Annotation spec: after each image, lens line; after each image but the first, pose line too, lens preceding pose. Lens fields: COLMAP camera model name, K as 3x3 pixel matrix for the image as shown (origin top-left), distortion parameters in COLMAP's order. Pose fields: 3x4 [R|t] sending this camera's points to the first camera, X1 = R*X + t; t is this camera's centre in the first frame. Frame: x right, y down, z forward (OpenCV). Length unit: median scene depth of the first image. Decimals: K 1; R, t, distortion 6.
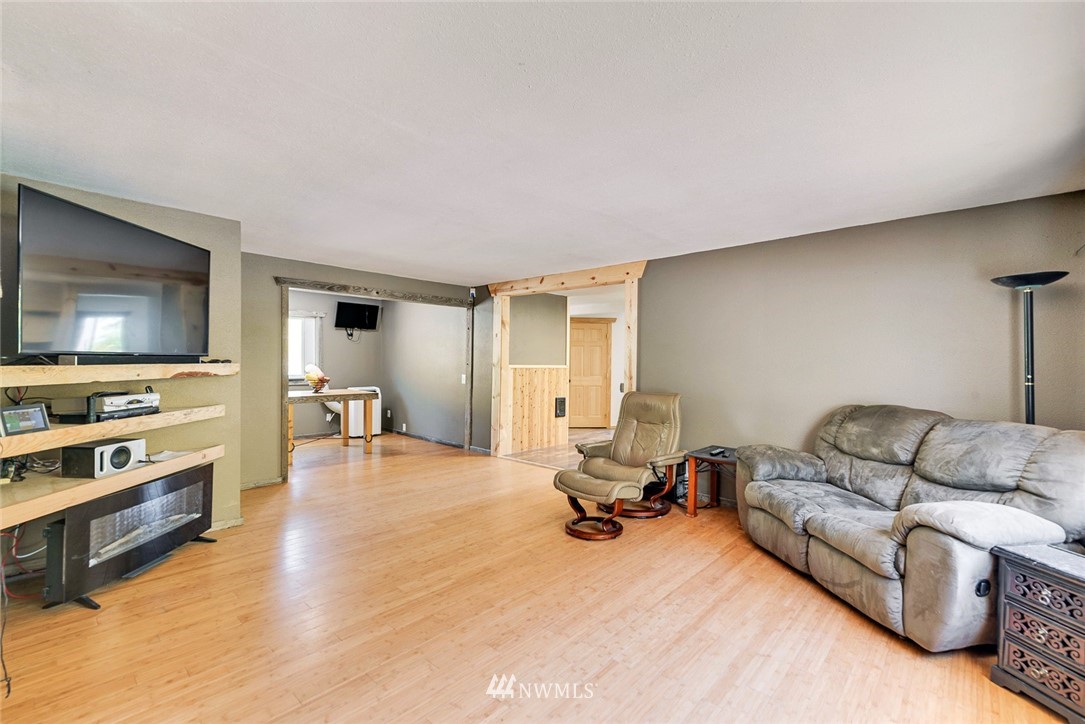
lens RADIAL K [[471.1, 0, 541.6], [0, 471.1, 362.6], [0, 0, 1]] dist [0.002133, 0.000073]
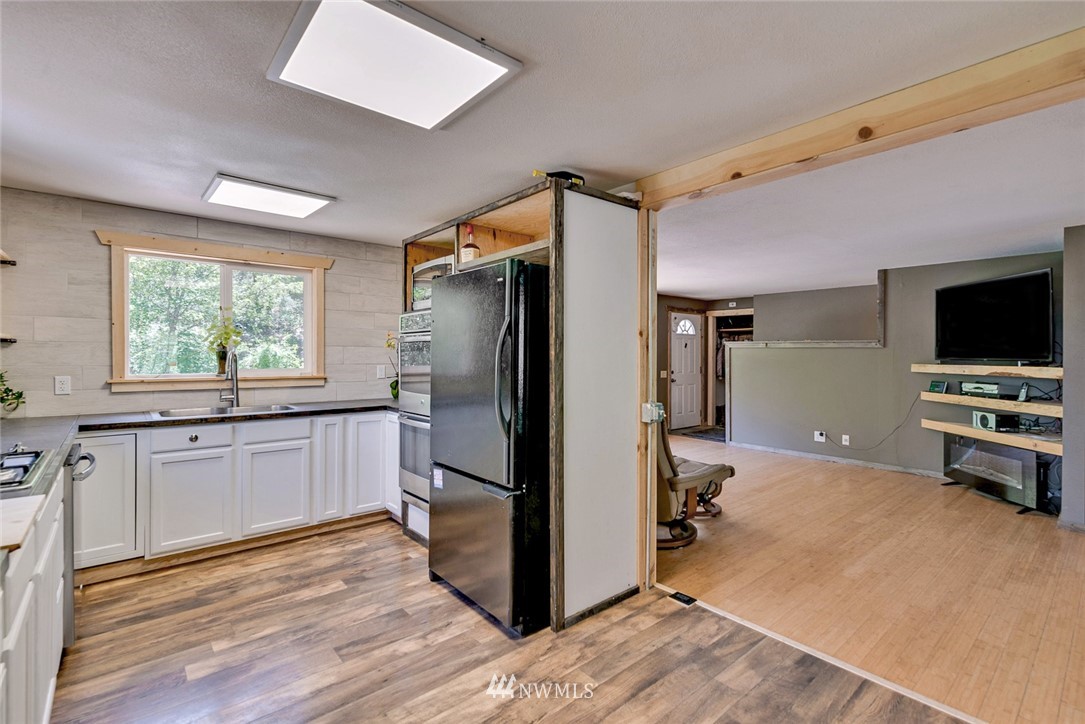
lens RADIAL K [[488.9, 0, 533.1], [0, 488.9, 357.0], [0, 0, 1]] dist [-0.000234, -0.000046]
pose [[-0.988698, -0.013650, 0.149296, 0.350964], [-0.012896, 0.999899, 0.006021, -0.012172], [-0.149363, 0.004028, -0.988774, 2.438505]]
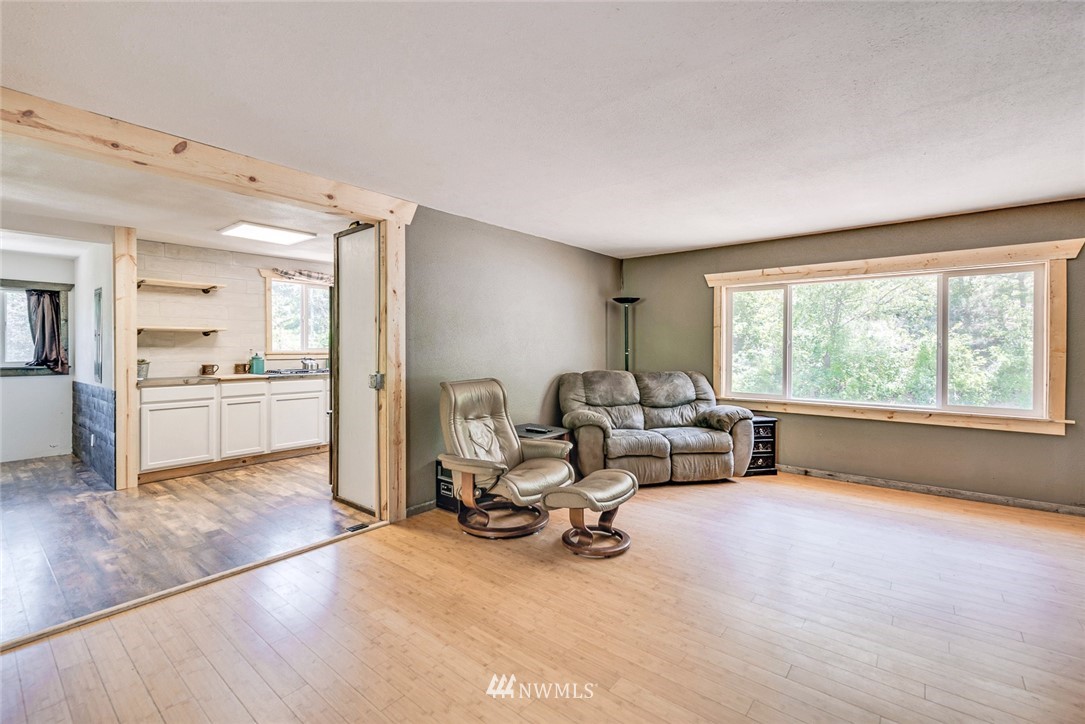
lens RADIAL K [[471.1, 0, 551.6], [0, 471.1, 351.1], [0, 0, 1]] dist [0.002133, 0.000073]
pose [[-0.054167, -0.018486, 0.998361, -0.794579], [-0.001617, 0.999829, 0.018425, -0.000132], [-0.998531, -0.000616, -0.054188, 1.236622]]
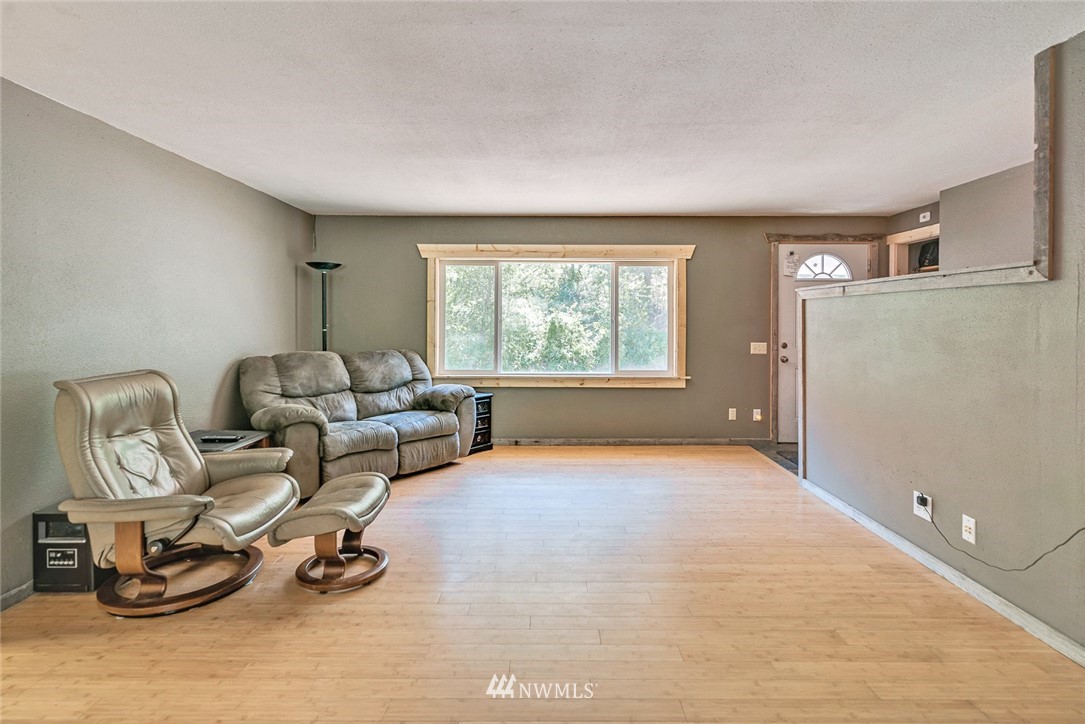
lens RADIAL K [[506.4, 0, 543.1], [0, 506.4, 325.2], [0, 0, 1]] dist [0.001088, 0.000167]
pose [[-0.664767, -0.015957, 0.746880, -0.669589], [-0.009740, 0.999872, 0.012693, -0.000823], [-0.746987, 0.001163, -0.664837, 1.391780]]
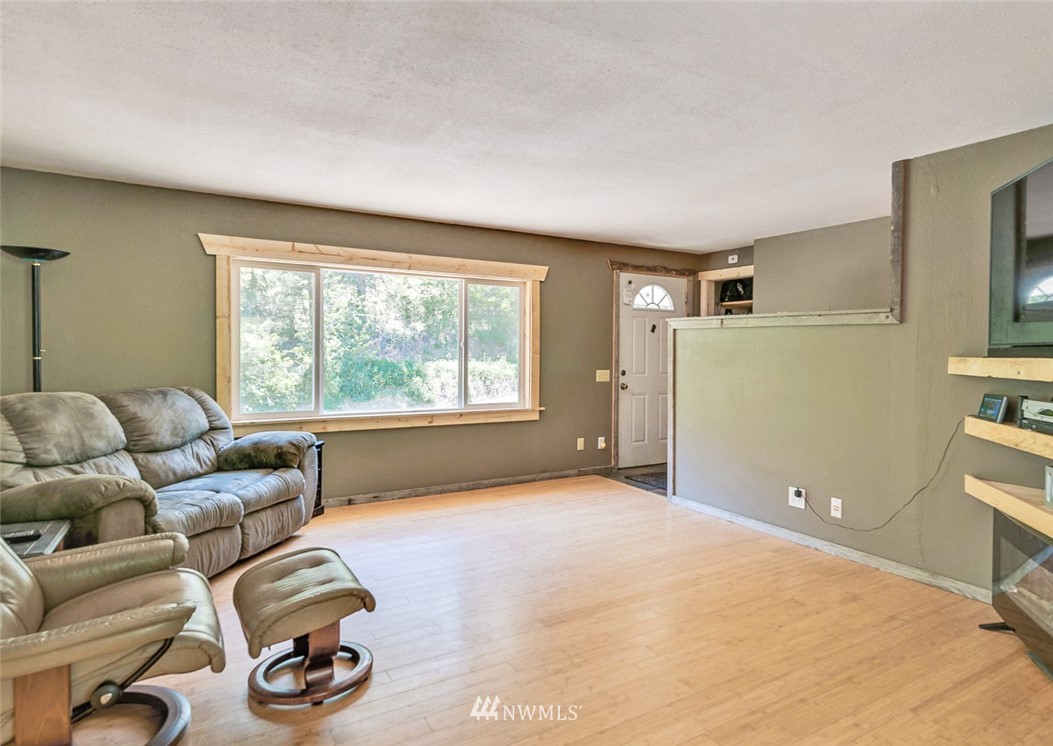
lens RADIAL K [[622.7, 0, 573.3], [0, 622.7, 364.5], [0, 0, 1]] dist [0.003801, -0.001315]
pose [[-0.964212, -0.025352, 0.263917, -0.358671], [-0.019585, 0.999509, 0.024460, 0.003741], [-0.264408, 0.018416, -0.964235, 1.722268]]
